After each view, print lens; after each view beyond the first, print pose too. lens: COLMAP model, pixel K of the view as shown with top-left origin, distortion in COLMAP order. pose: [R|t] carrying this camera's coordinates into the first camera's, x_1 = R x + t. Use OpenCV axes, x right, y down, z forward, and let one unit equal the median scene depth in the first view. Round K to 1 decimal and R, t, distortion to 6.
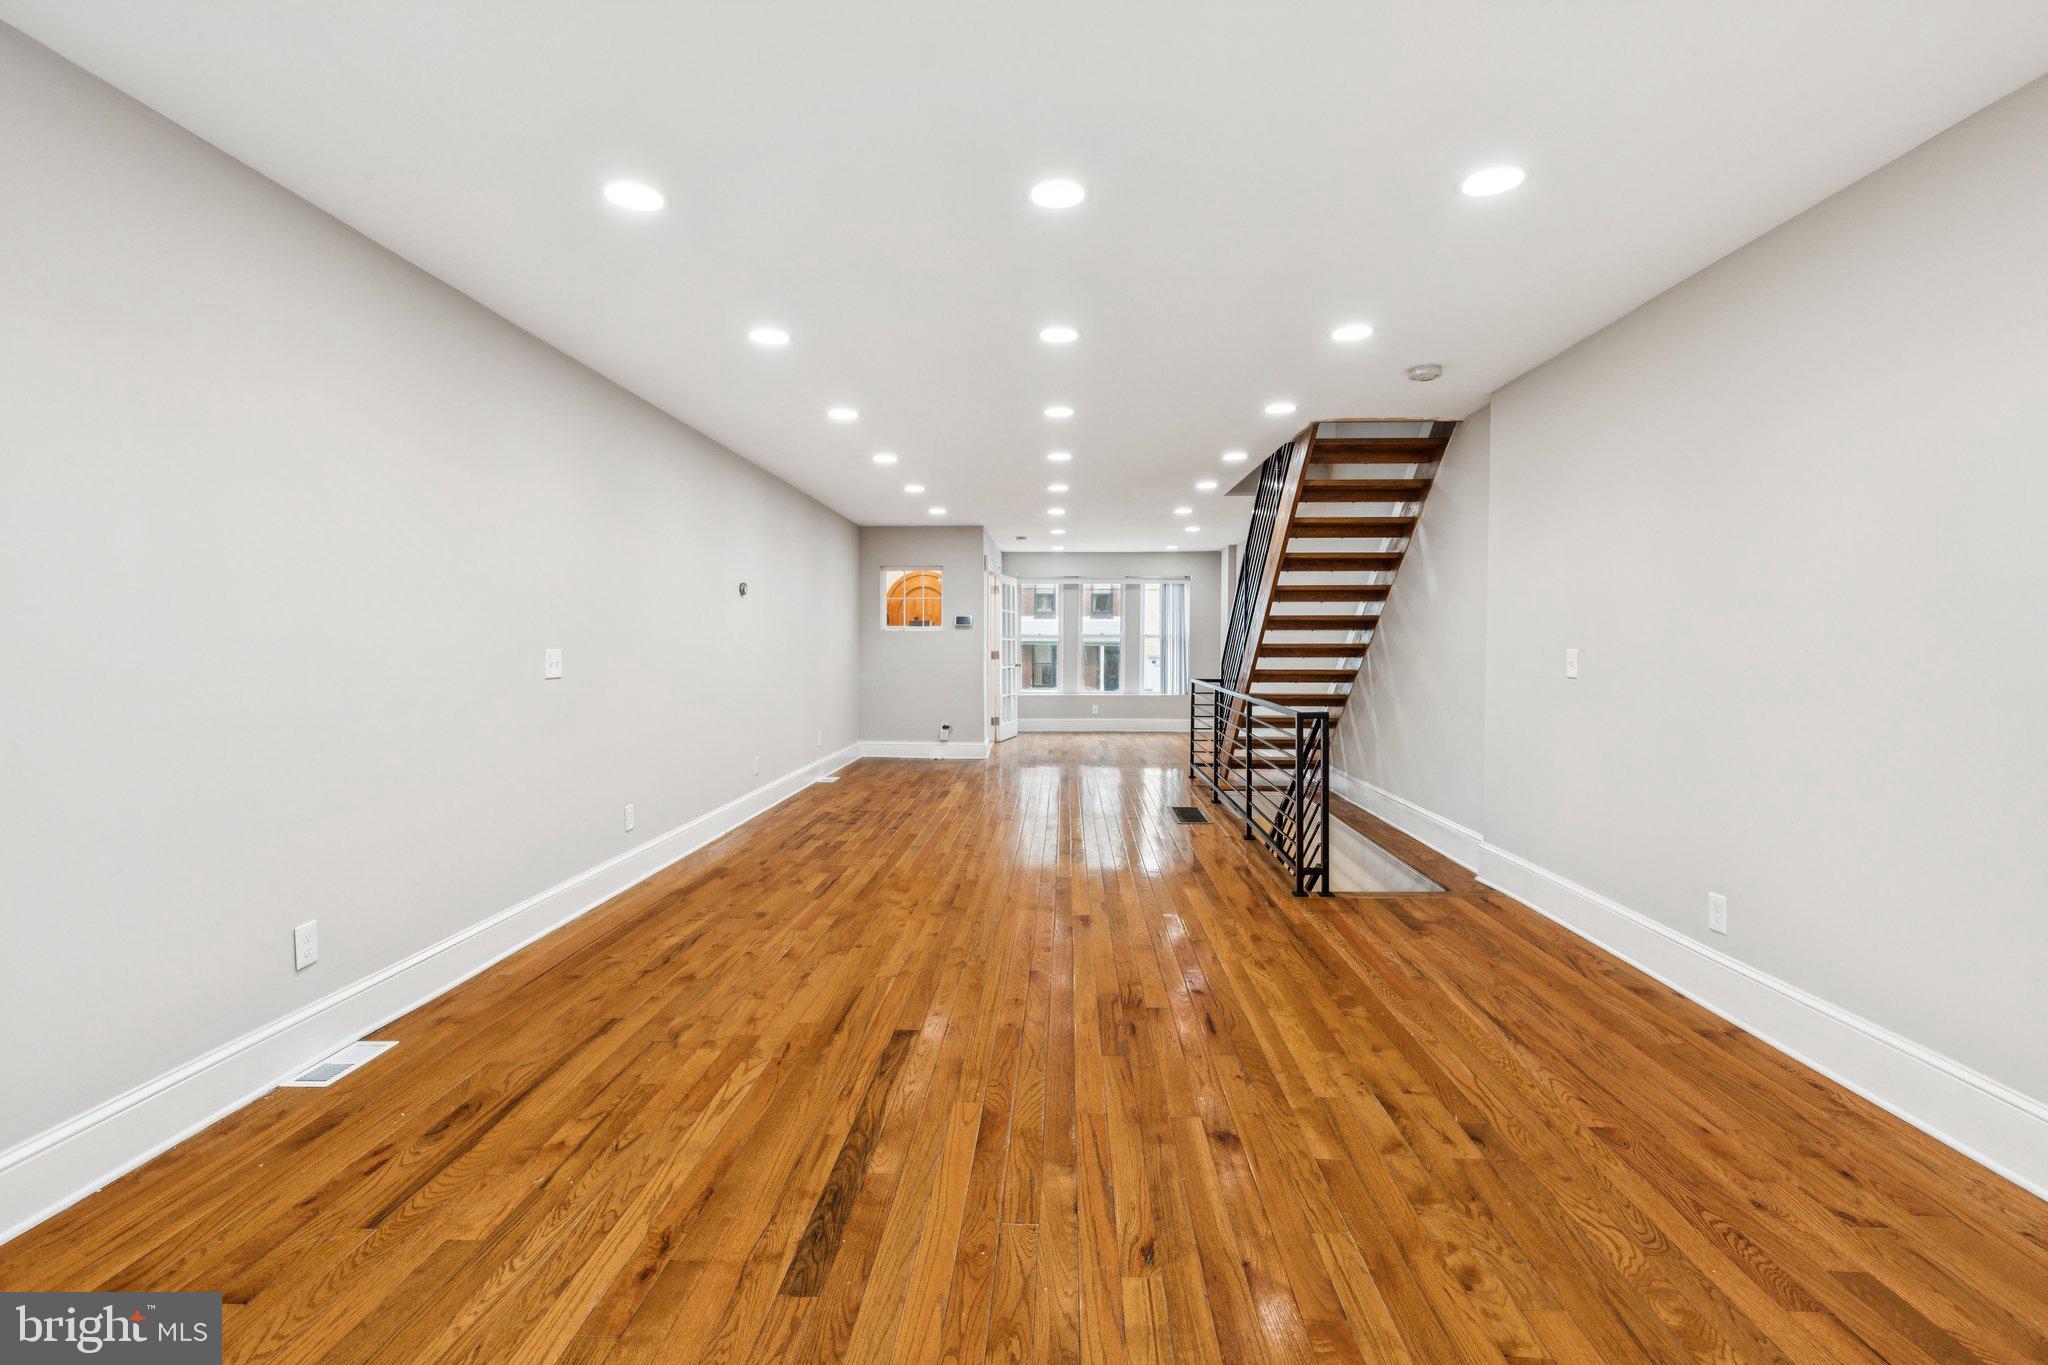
lens RADIAL K [[926.3, 0, 1024.4], [0, 926.3, 669.2], [0, 0, 1]] dist [0.010150, -0.001373]
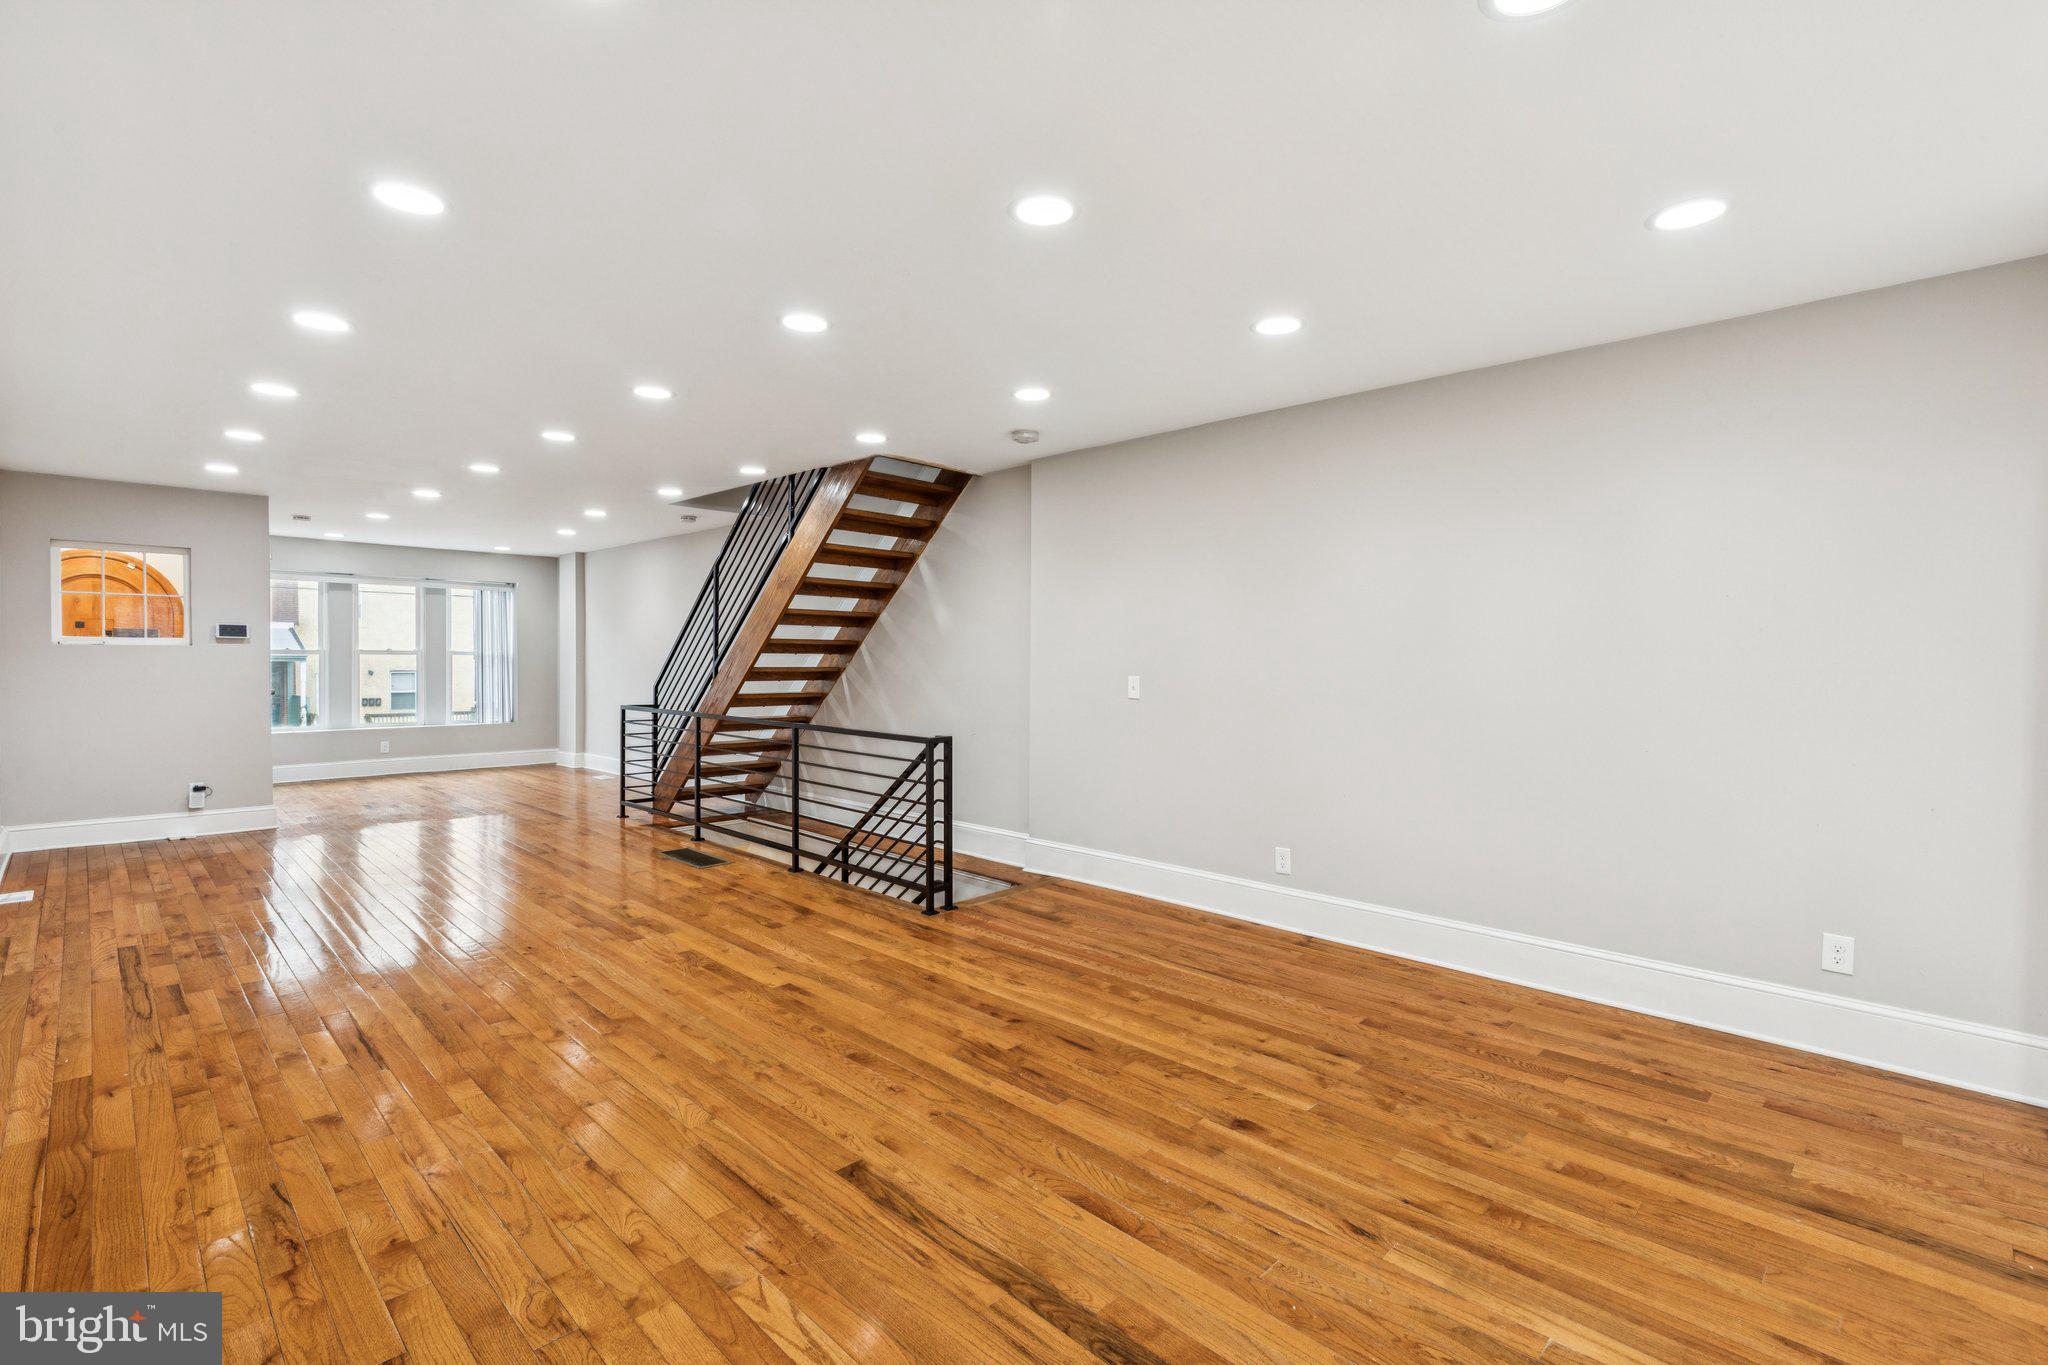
lens RADIAL K [[926.3, 0, 1024.4], [0, 926.3, 669.2], [0, 0, 1]] dist [0.010150, -0.001373]
pose [[0.671697, -0.006031, 0.740802, -0.568873], [0.016135, 0.999849, -0.006490, -0.030977], [-0.740651, 0.016312, 0.671692, 0.312347]]
